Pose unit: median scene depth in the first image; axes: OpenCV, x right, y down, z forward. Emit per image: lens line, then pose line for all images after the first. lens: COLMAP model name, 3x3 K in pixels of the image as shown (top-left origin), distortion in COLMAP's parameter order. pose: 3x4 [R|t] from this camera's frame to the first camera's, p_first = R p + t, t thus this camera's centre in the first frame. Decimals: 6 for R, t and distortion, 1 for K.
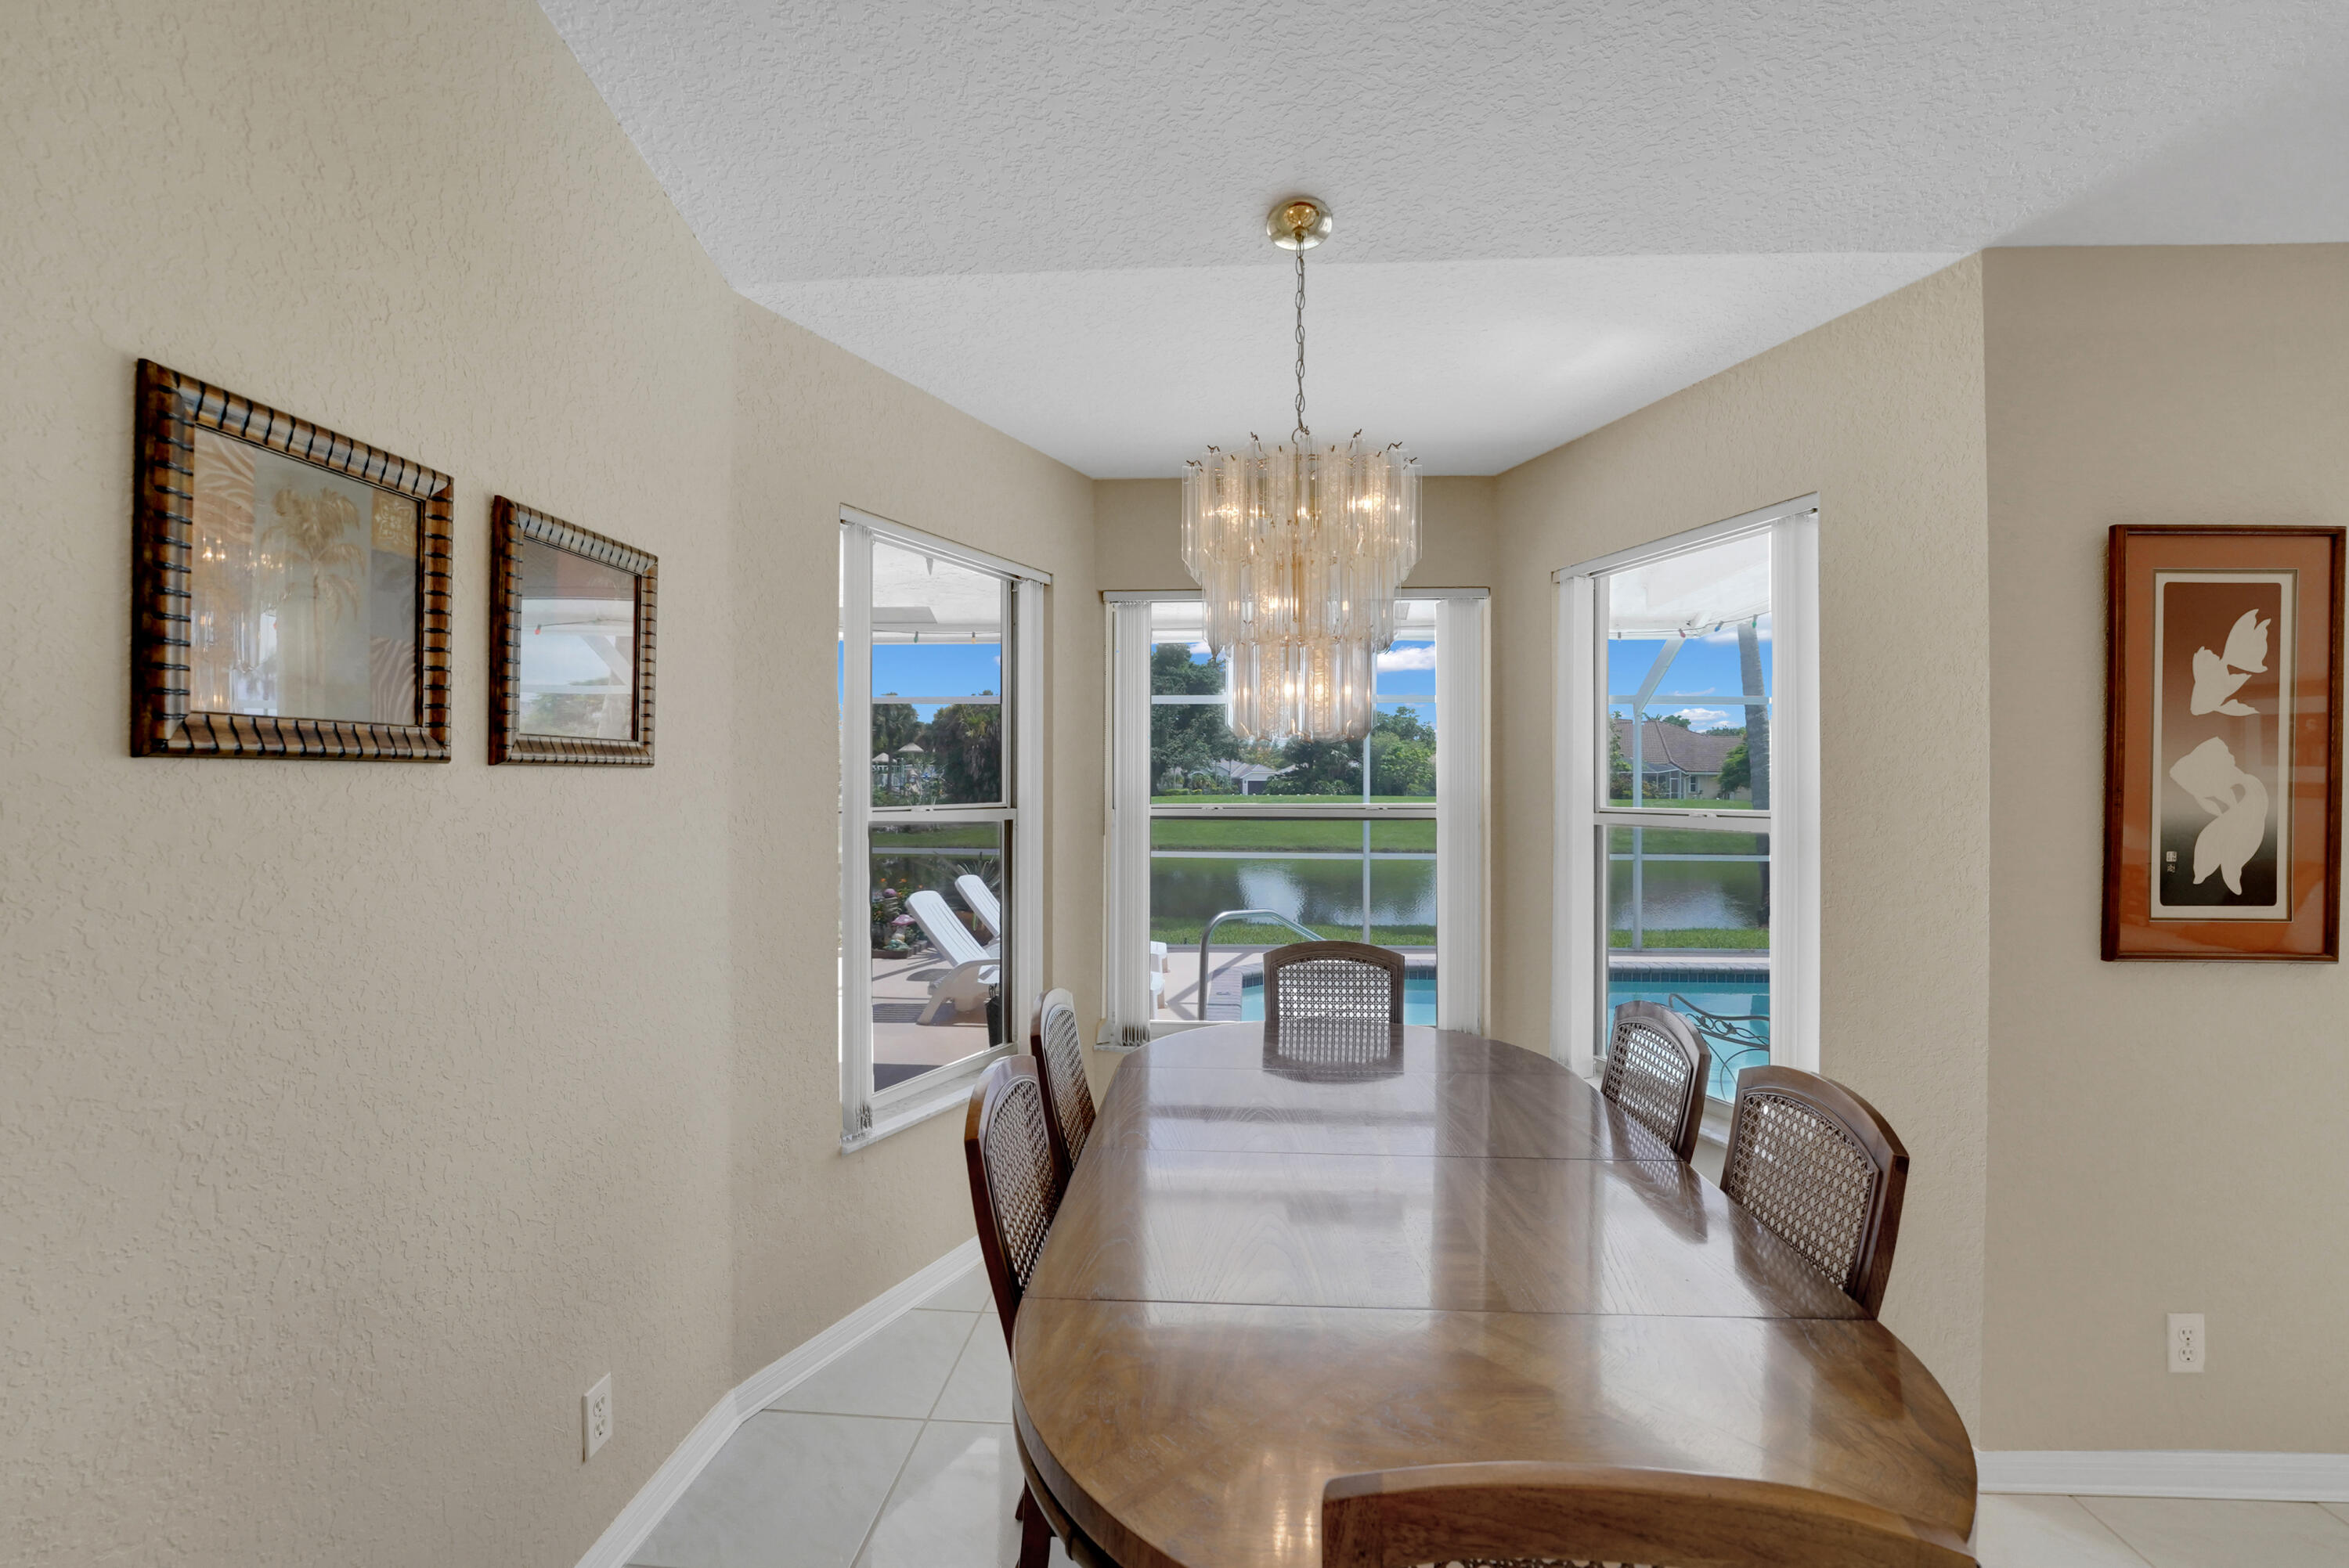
lens RADIAL K [[992.8, 0, 1170.6], [0, 992.8, 775.6], [0, 0, 1]] dist [-0.018974, -0.000096]
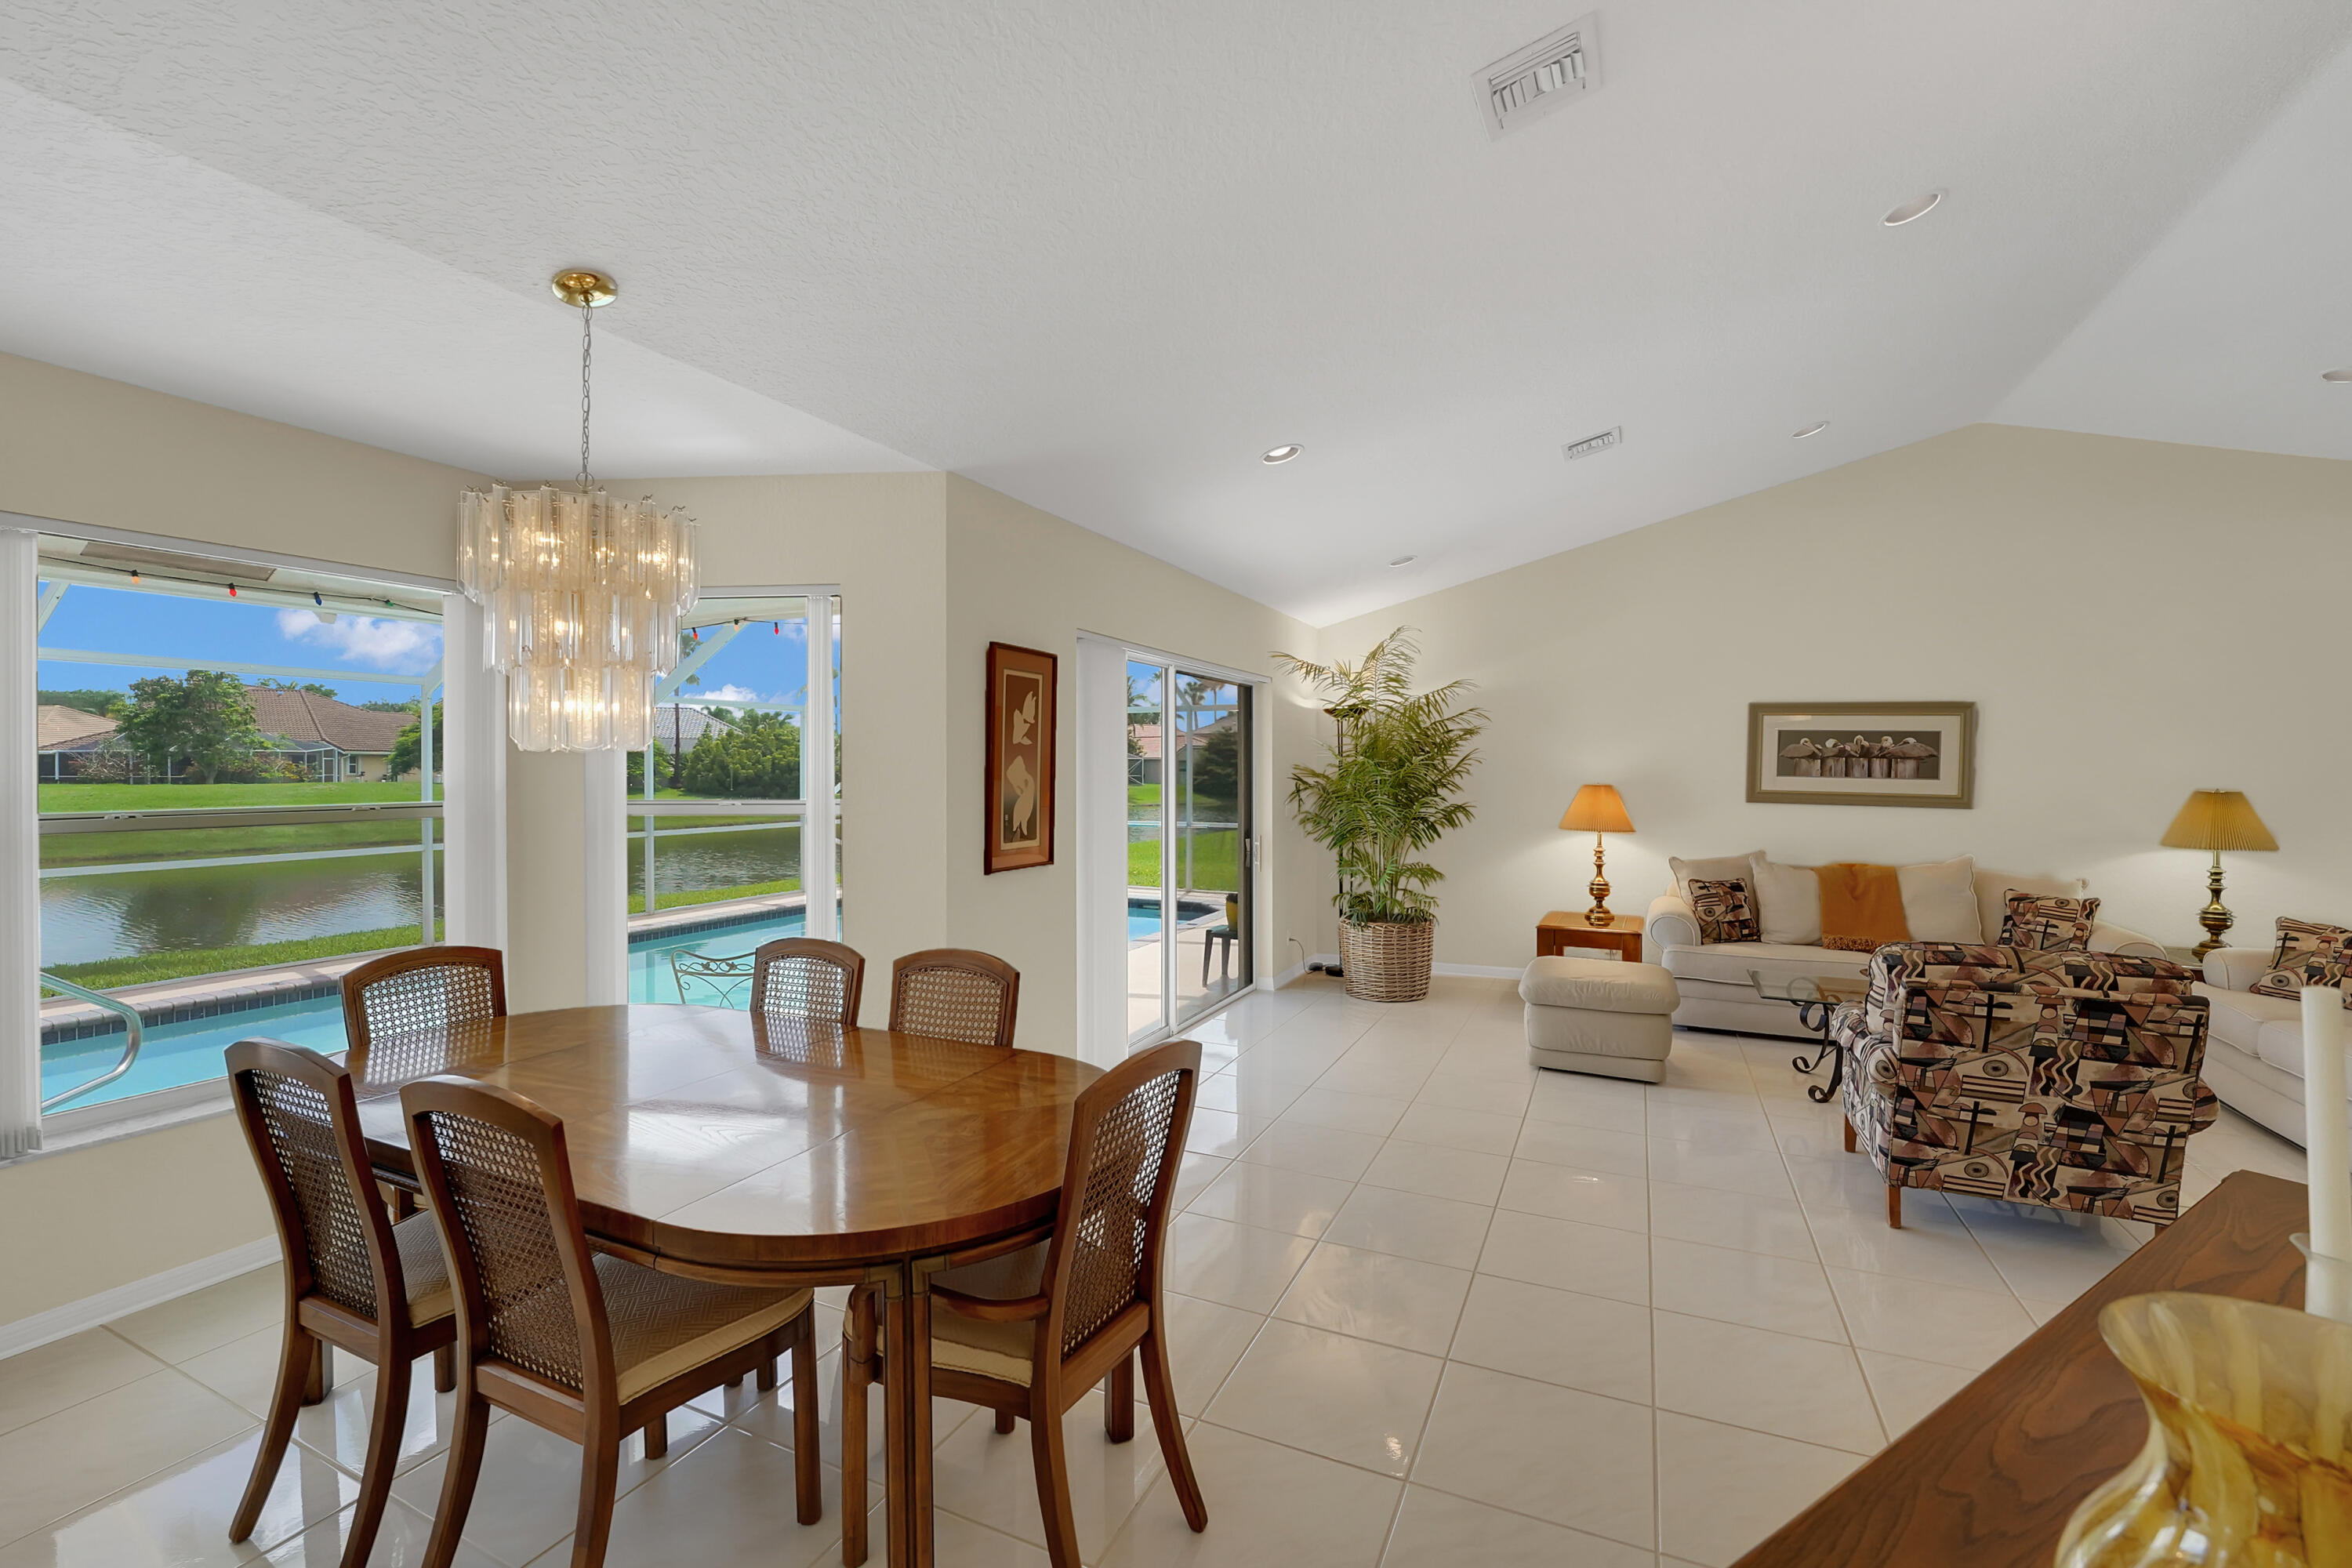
lens RADIAL K [[994.2, 0, 1172.1], [0, 994.2, 775.6], [0, 0, 1]] dist [-0.018974, -0.000096]
pose [[0.365825, -0.008982, 0.930640, -0.675928], [-0.009895, 0.999859, 0.013540, -0.028926], [-0.930631, -0.014162, 0.365685, -0.018562]]
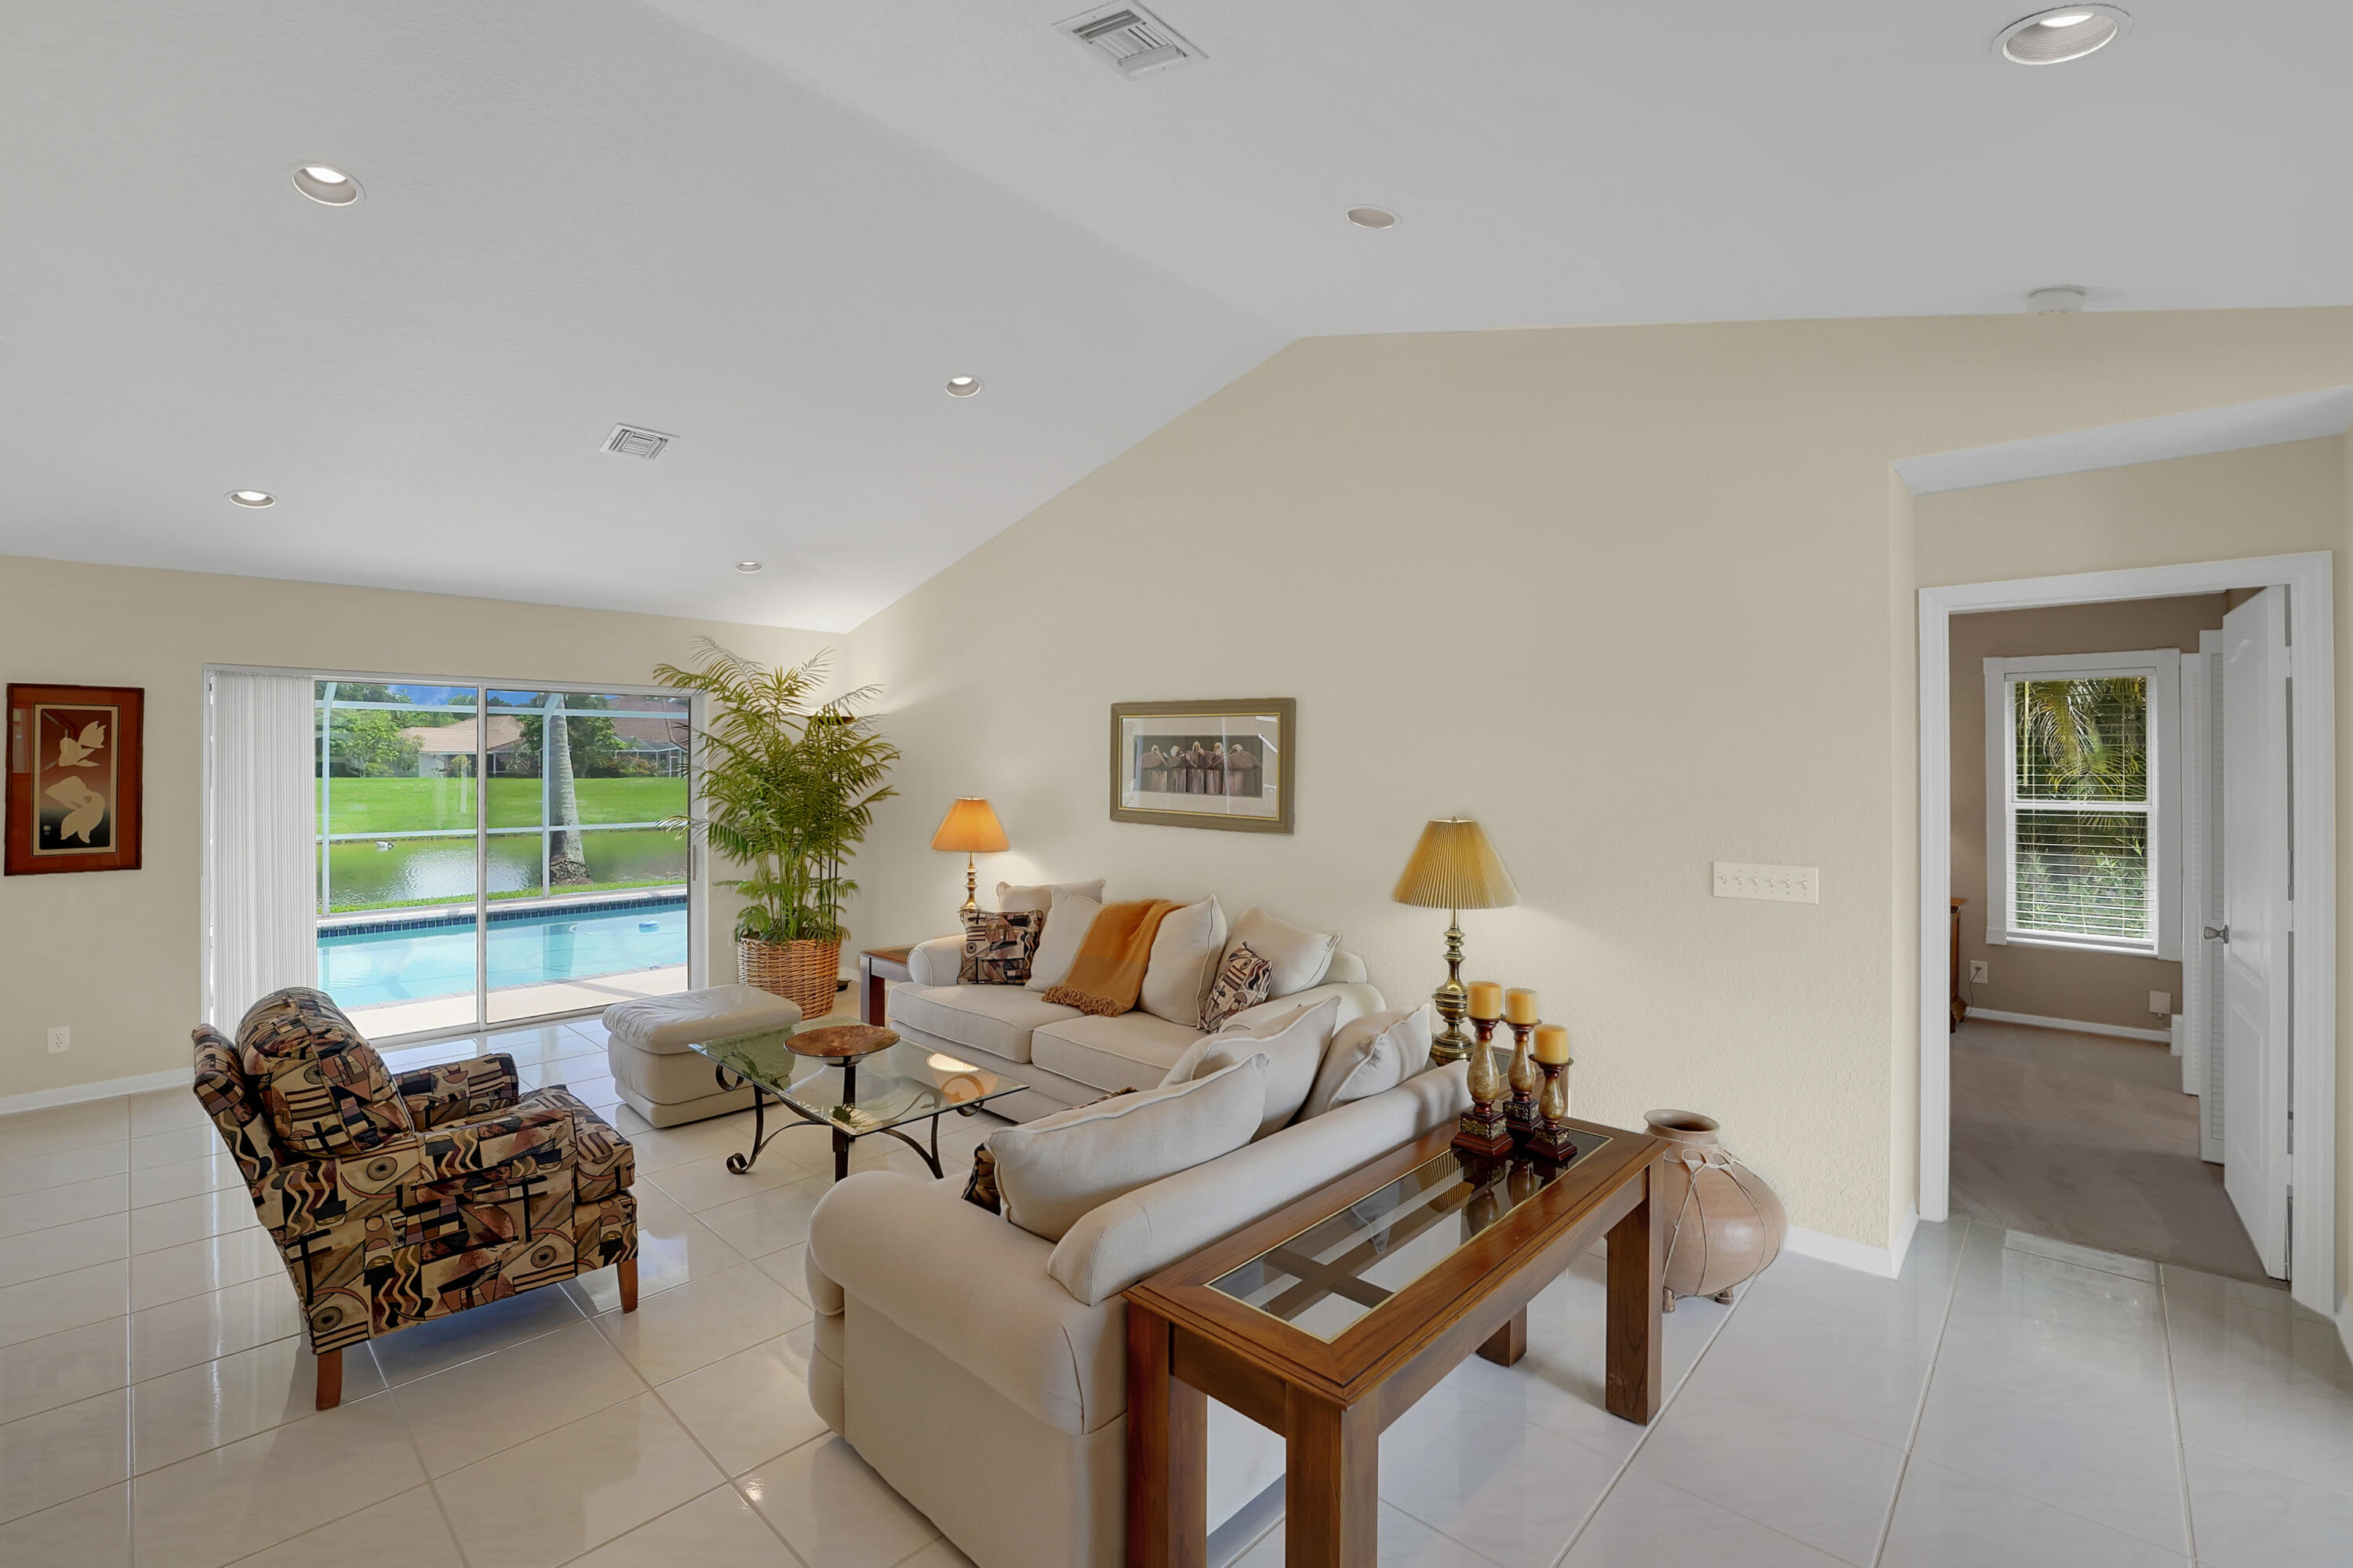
lens RADIAL K [[1019.6, 0, 1134.3], [0, 1019.6, 756.1], [0, 0, 1]] dist [-0.012330, 0.000446]
pose [[0.659645, 0.000519, 0.751577, 0.939994], [-0.004210, 0.999987, 0.003004, -0.104761], [-0.751565, -0.005146, 0.659639, -2.497708]]
